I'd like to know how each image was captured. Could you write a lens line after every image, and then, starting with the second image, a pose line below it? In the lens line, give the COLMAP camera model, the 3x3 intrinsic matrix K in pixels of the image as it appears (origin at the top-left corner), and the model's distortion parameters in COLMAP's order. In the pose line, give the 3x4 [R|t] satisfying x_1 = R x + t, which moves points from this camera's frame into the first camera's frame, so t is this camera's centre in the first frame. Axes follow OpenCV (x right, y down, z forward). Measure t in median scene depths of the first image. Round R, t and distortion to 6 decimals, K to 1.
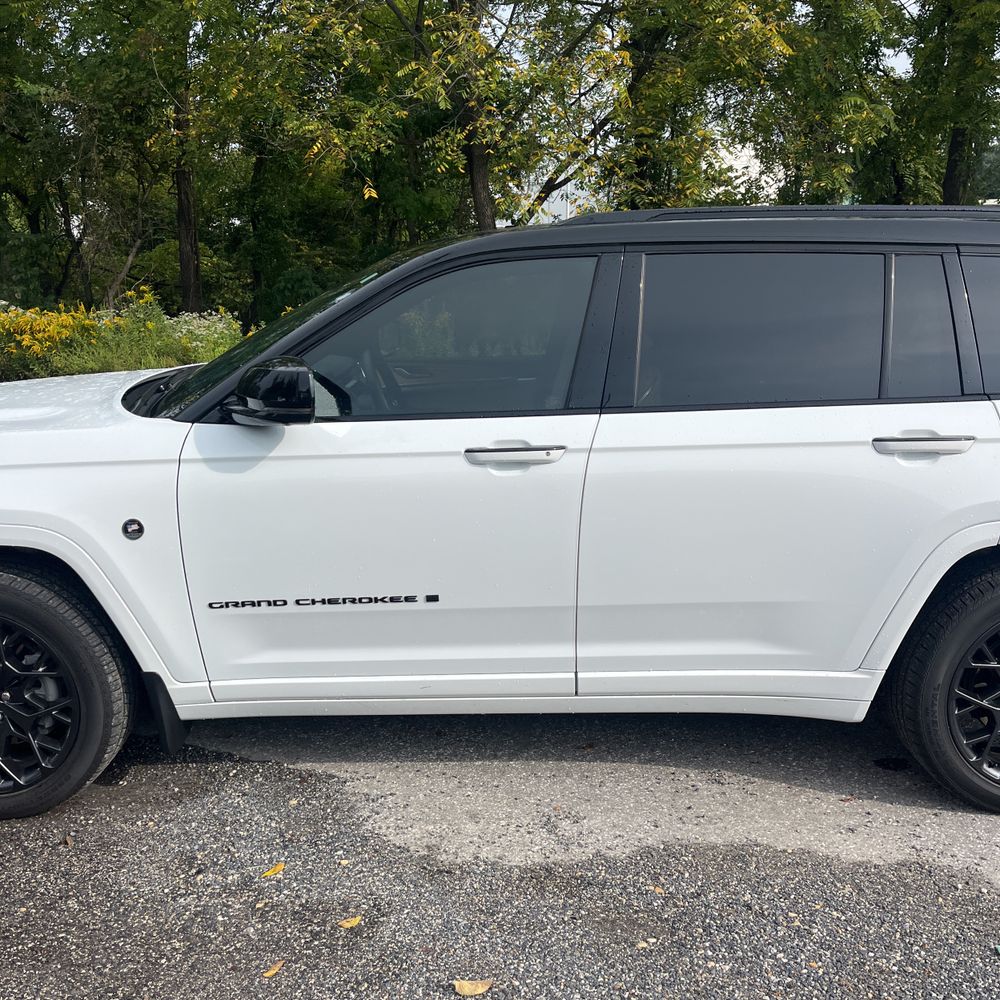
lens RADIAL K [[1017.1, 0, 518.0], [0, 1017.1, 500.3], [0, 0, 1]] dist [0.025670, 0.016342]
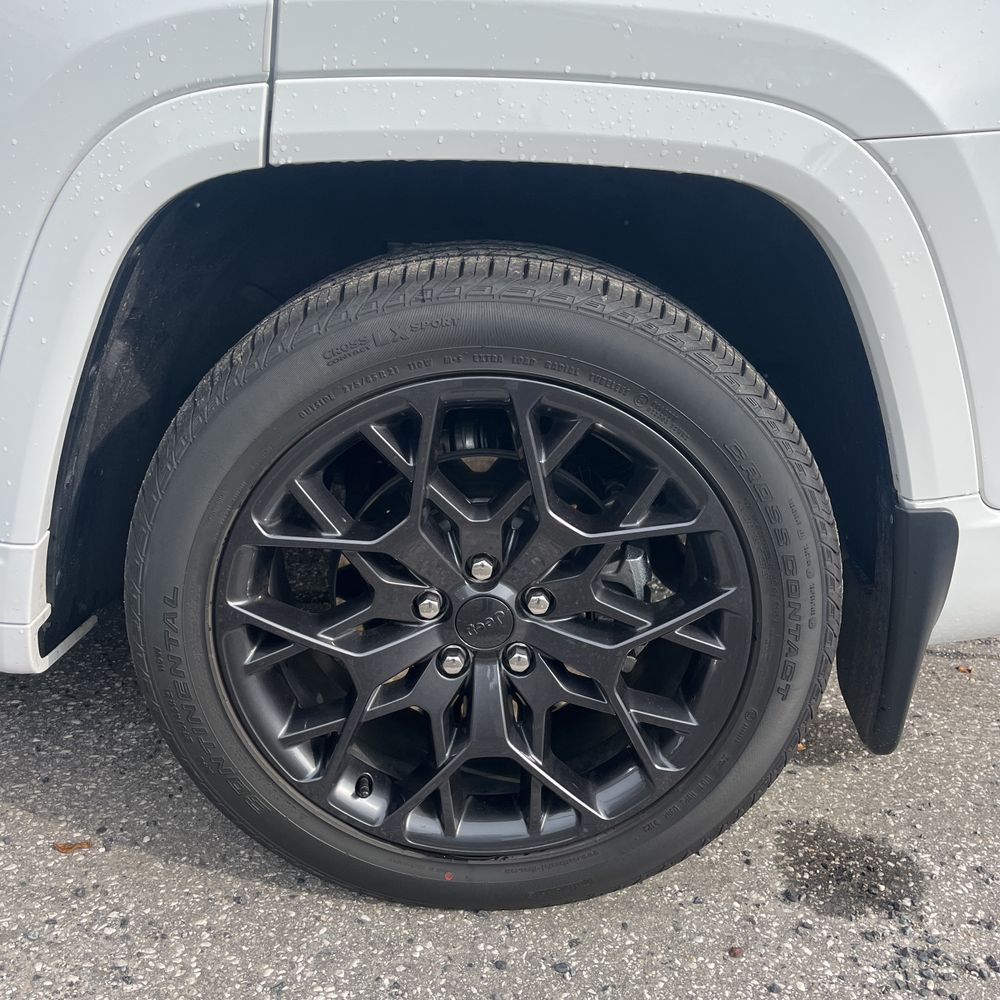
lens RADIAL K [[985.9, 0, 470.0], [0, 985.9, 501.2], [0, 0, 1]] dist [0.051467, -0.066117]
pose [[0.999444, 0.030983, 0.012303, 0.476213], [-0.032432, 0.989078, 0.143782, 0.088920], [-0.007714, -0.144101, 0.989533, 0.613981]]
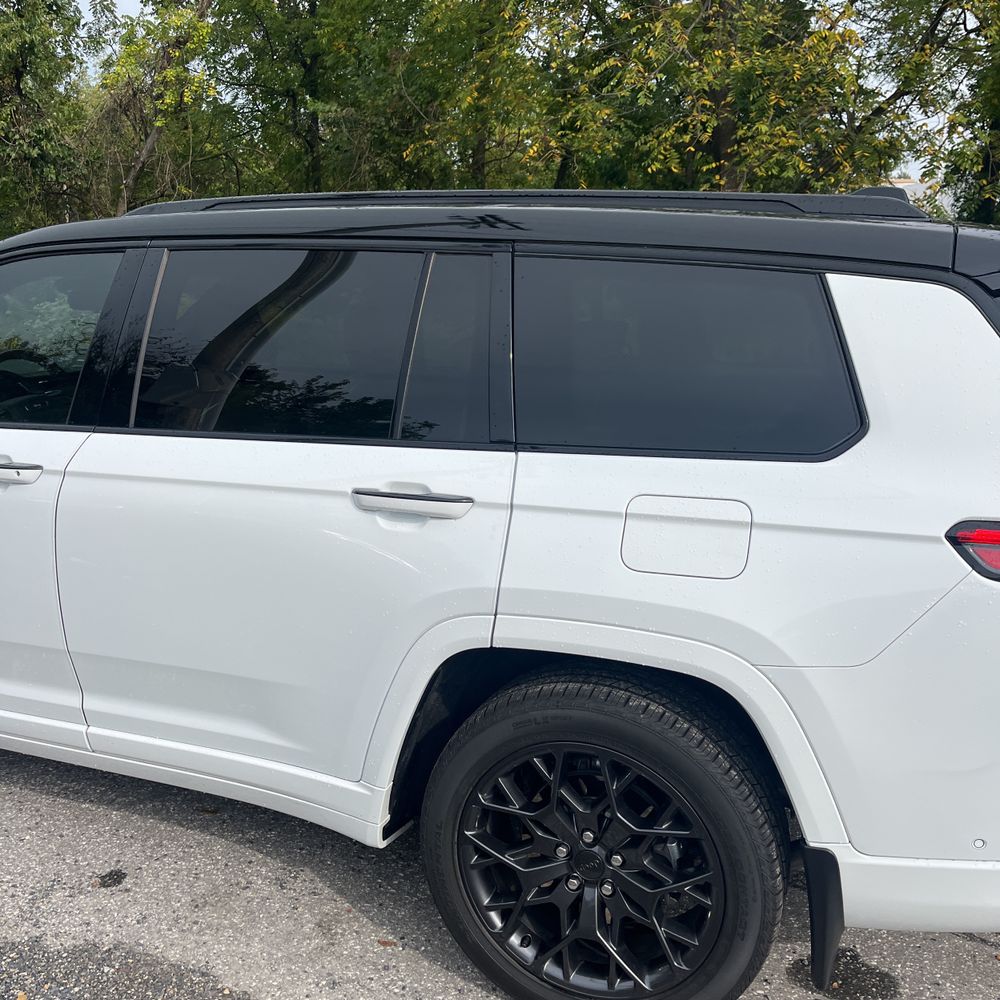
lens RADIAL K [[1019.8, 0, 489.9], [0, 1019.8, 496.4], [0, 0, 1]] dist [0.039602, -0.034059]
pose [[0.930162, 0.089983, -0.355951, 0.645518], [-0.093619, 0.995583, 0.007035, -0.062706], [0.355012, 0.026780, 0.934478, 0.280022]]
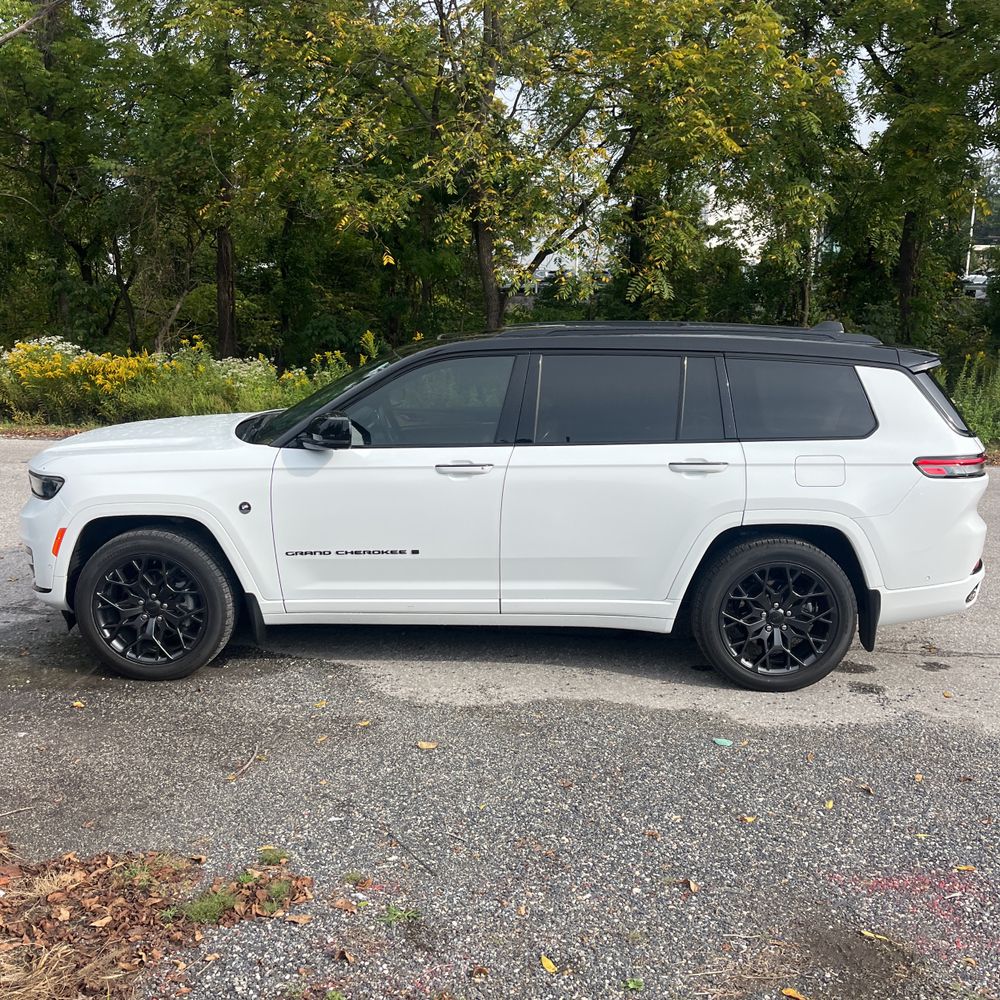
lens RADIAL K [[1005.1, 0, 501.3], [0, 1005.1, 478.9], [0, 0, 1]] dist [0.046787, -0.019481]
pose [[0.999457, 0.017217, -0.028079, 0.098209], [-0.018718, 0.998361, -0.054089, 0.057895], [0.027101, 0.054586, 0.998141, -0.643084]]
